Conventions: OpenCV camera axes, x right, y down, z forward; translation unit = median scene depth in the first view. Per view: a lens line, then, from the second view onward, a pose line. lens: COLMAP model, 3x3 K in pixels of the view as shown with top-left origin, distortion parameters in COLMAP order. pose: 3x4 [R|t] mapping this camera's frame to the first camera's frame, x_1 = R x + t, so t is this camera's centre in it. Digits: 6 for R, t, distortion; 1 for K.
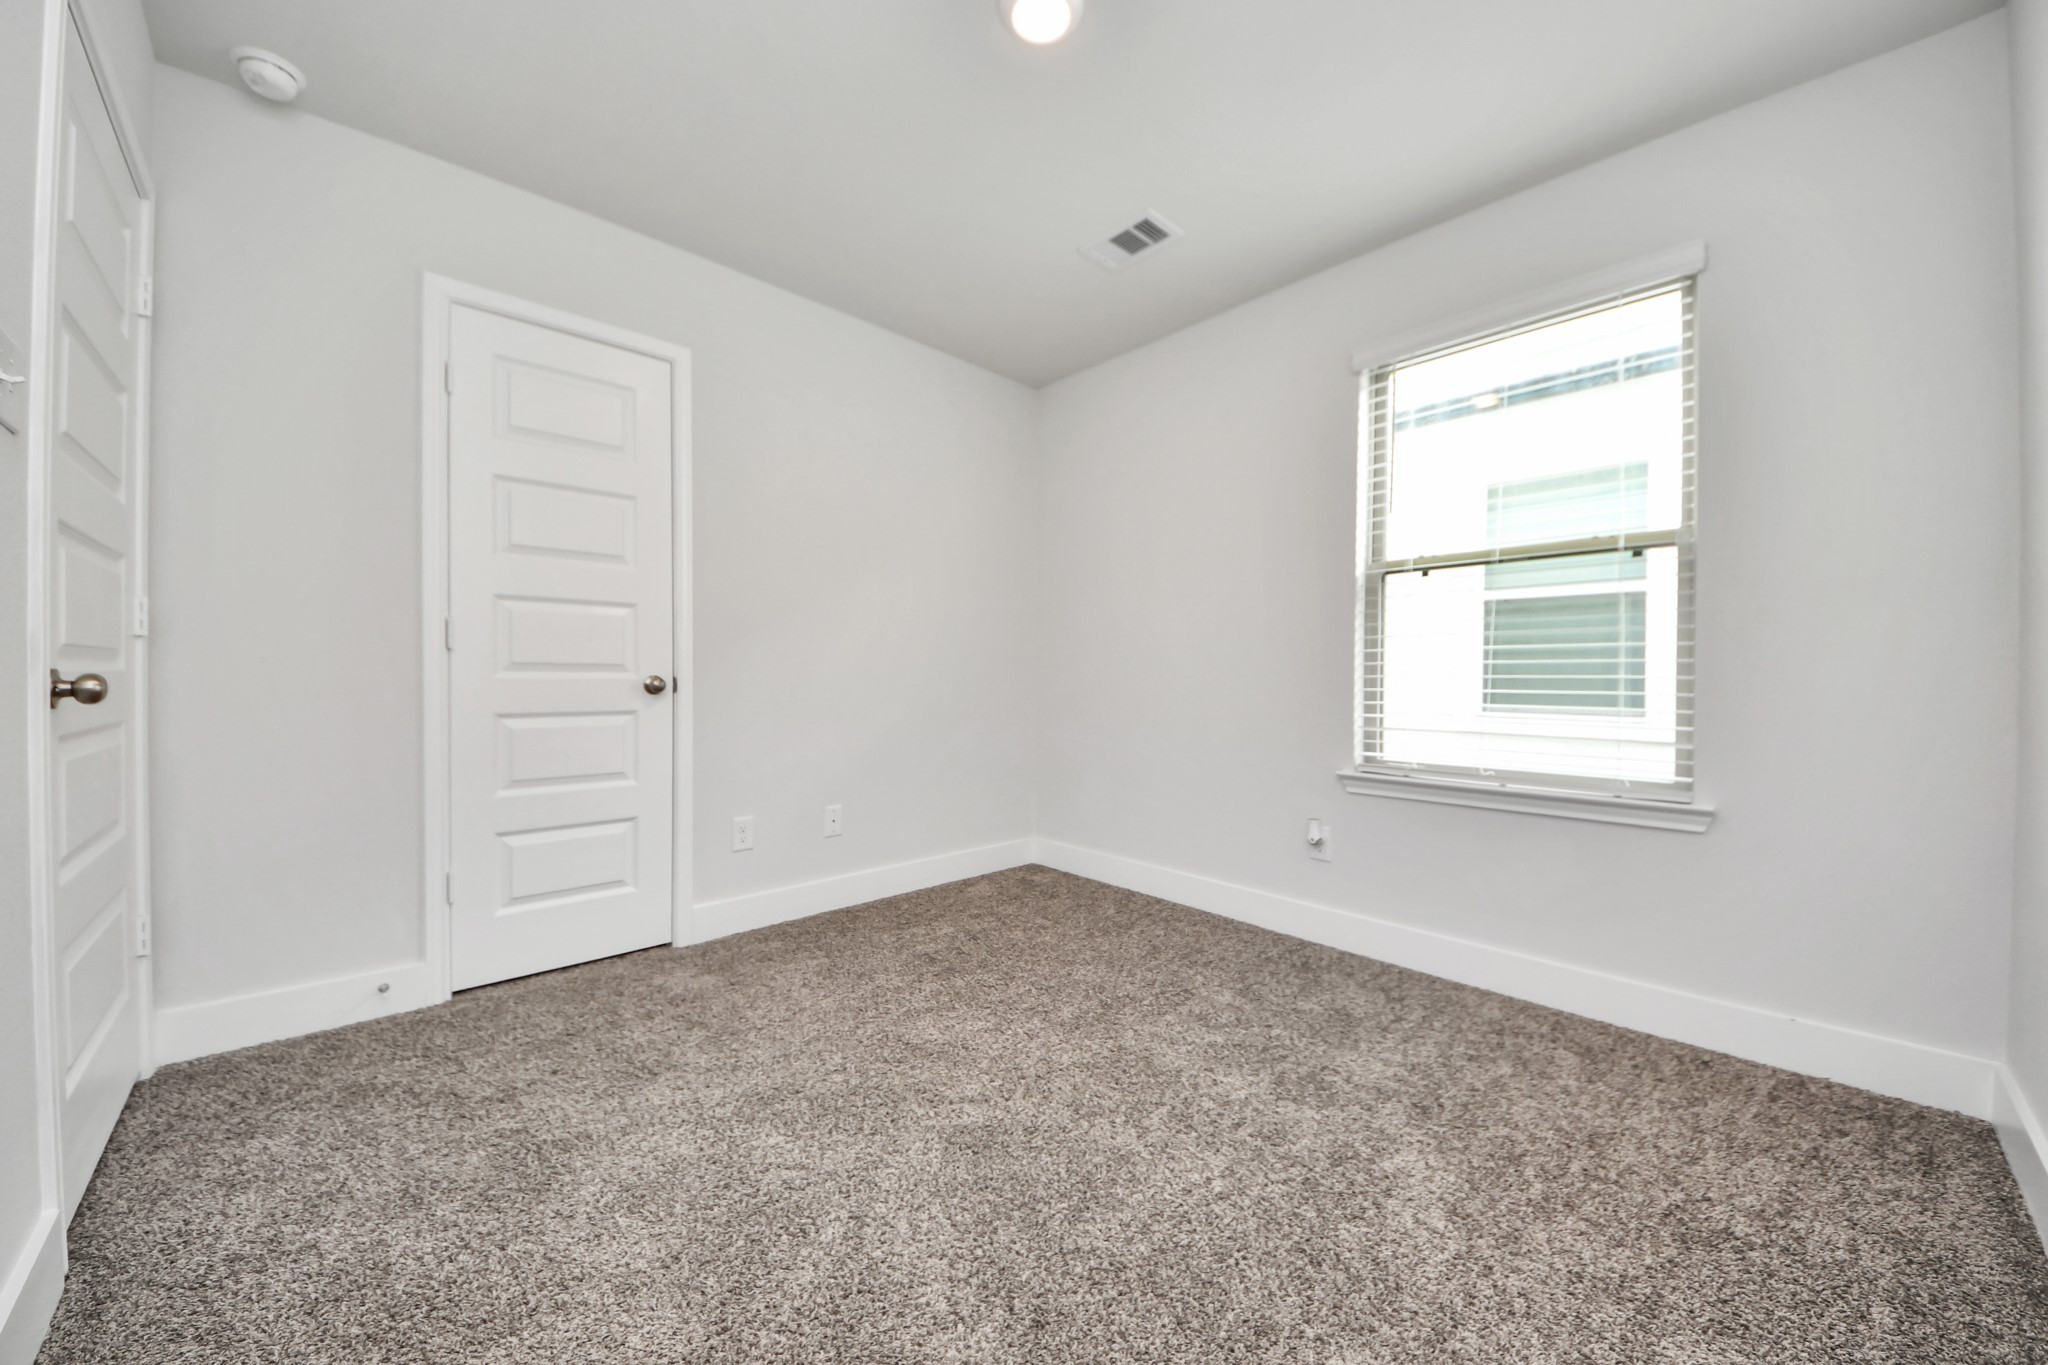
lens RADIAL K [[730.0, 0, 1034.9], [0, 730.0, 678.4], [0, 0, 1]] dist [0.008006, -0.006922]
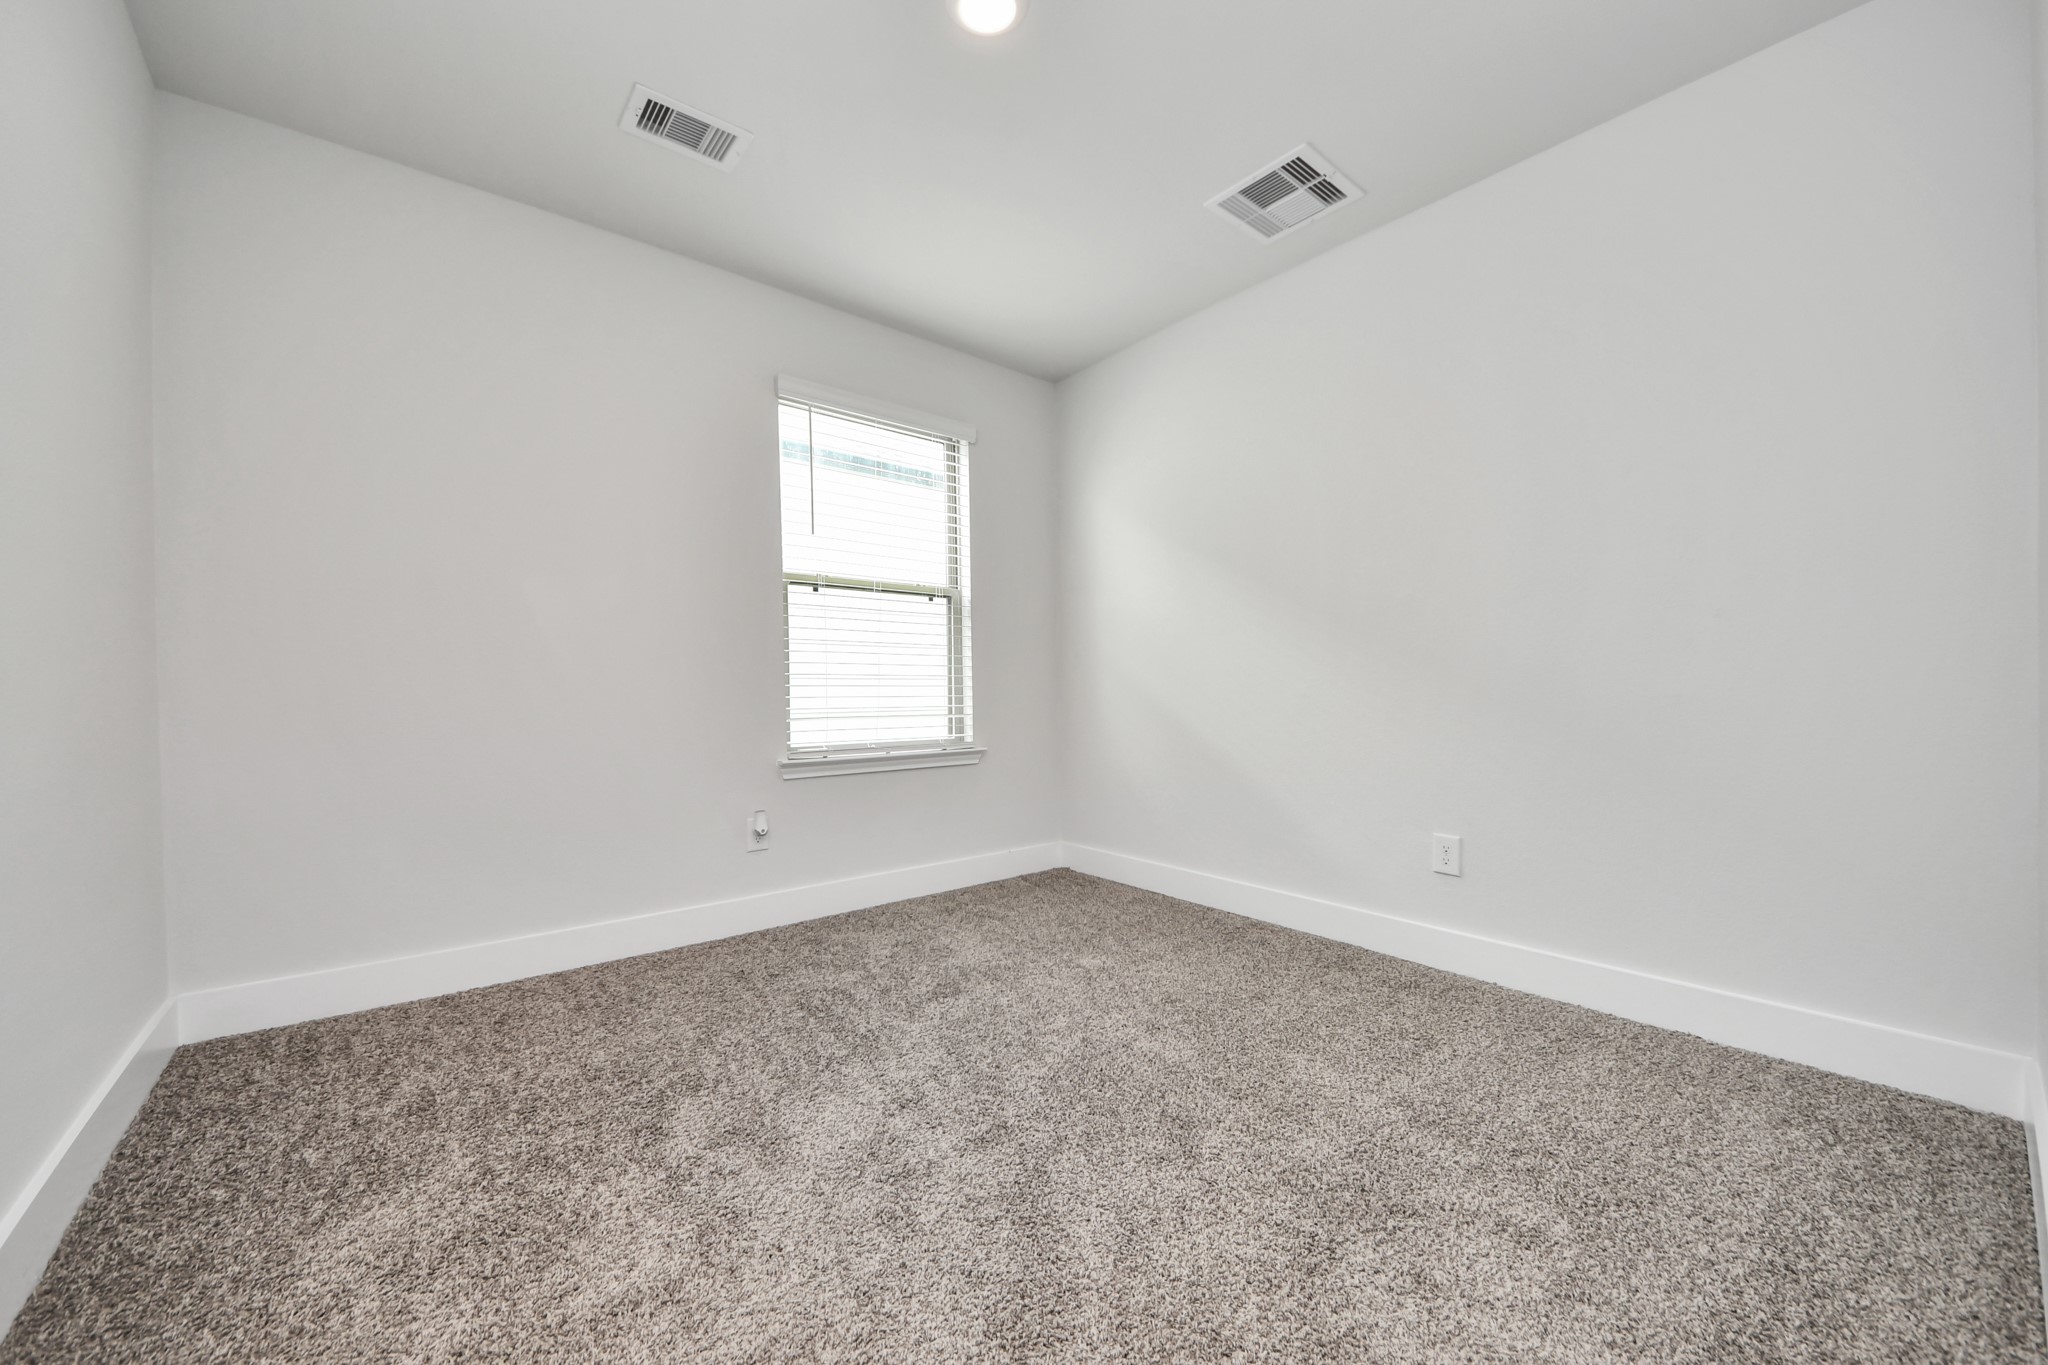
lens RADIAL K [[730.0, 0, 1021.2], [0, 730.0, 695.3], [0, 0, 1]] dist [0.008006, -0.006922]
pose [[0.100364, -0.015393, 0.994832, -0.709849], [0.013473, 0.999810, 0.014111, 0.021458], [-0.994860, 0.011987, 0.100552, 0.614740]]
